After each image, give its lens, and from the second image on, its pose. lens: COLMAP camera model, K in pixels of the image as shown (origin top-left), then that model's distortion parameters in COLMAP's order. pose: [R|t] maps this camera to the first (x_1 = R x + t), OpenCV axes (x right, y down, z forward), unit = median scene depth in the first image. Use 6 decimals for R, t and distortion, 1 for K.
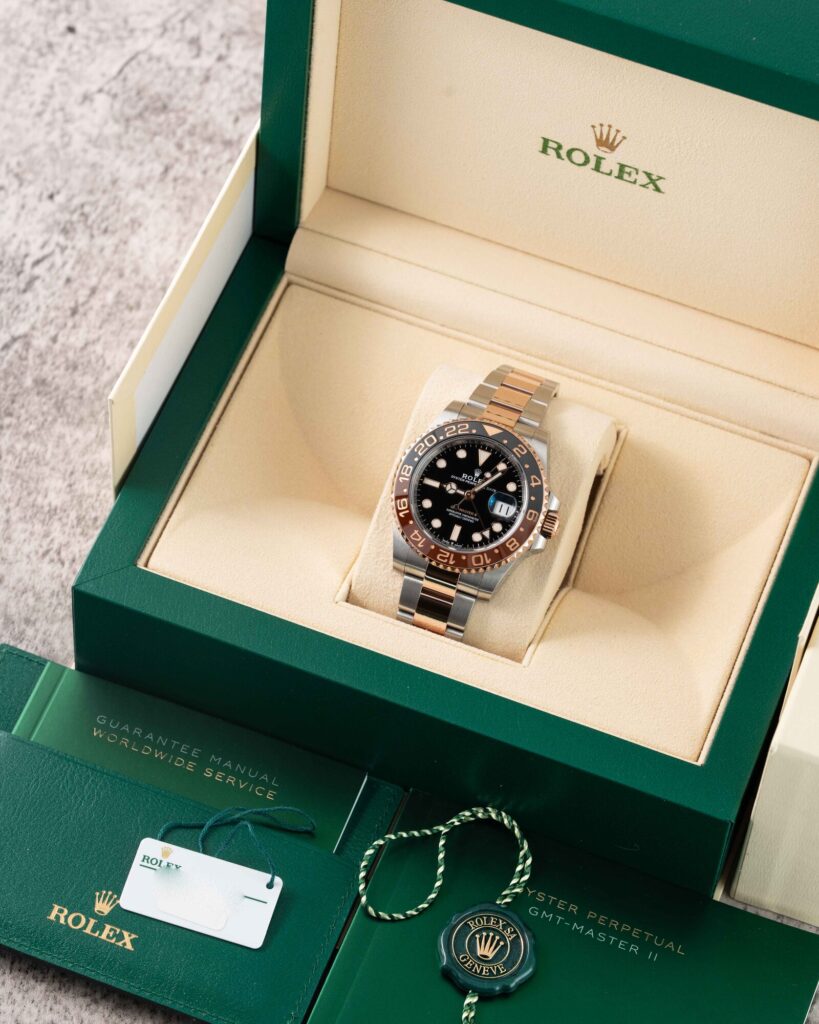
lens RADIAL K [[4094.8, 0, 409.5], [0, 4094.8, 512.0], [0, 0, 1]] dist [-0.145485, -0.377904]
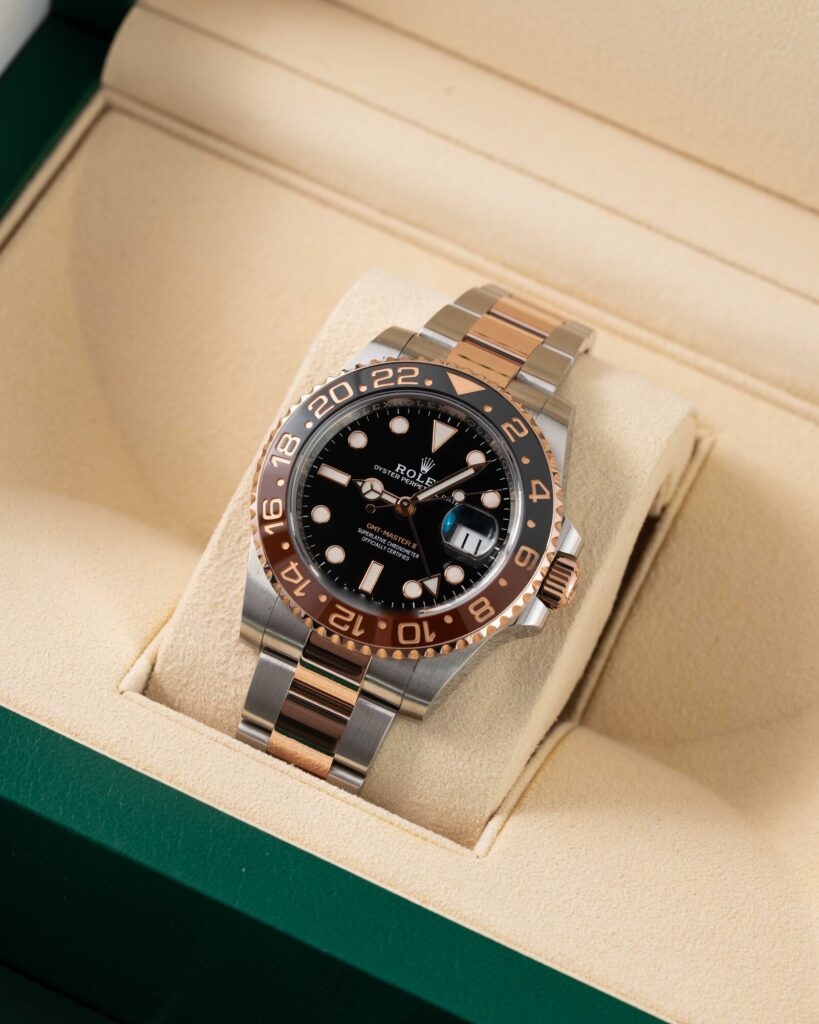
lens RADIAL K [[4094.8, 0, 409.5], [0, 4094.8, 512.0], [0, 0, 1]] dist [-0.145485, -0.377904]
pose [[0.993686, 0.109705, 0.023494, 0.003237], [-0.107305, 0.990461, -0.086442, 0.040112], [-0.032754, 0.083375, 0.995980, 0.495263]]
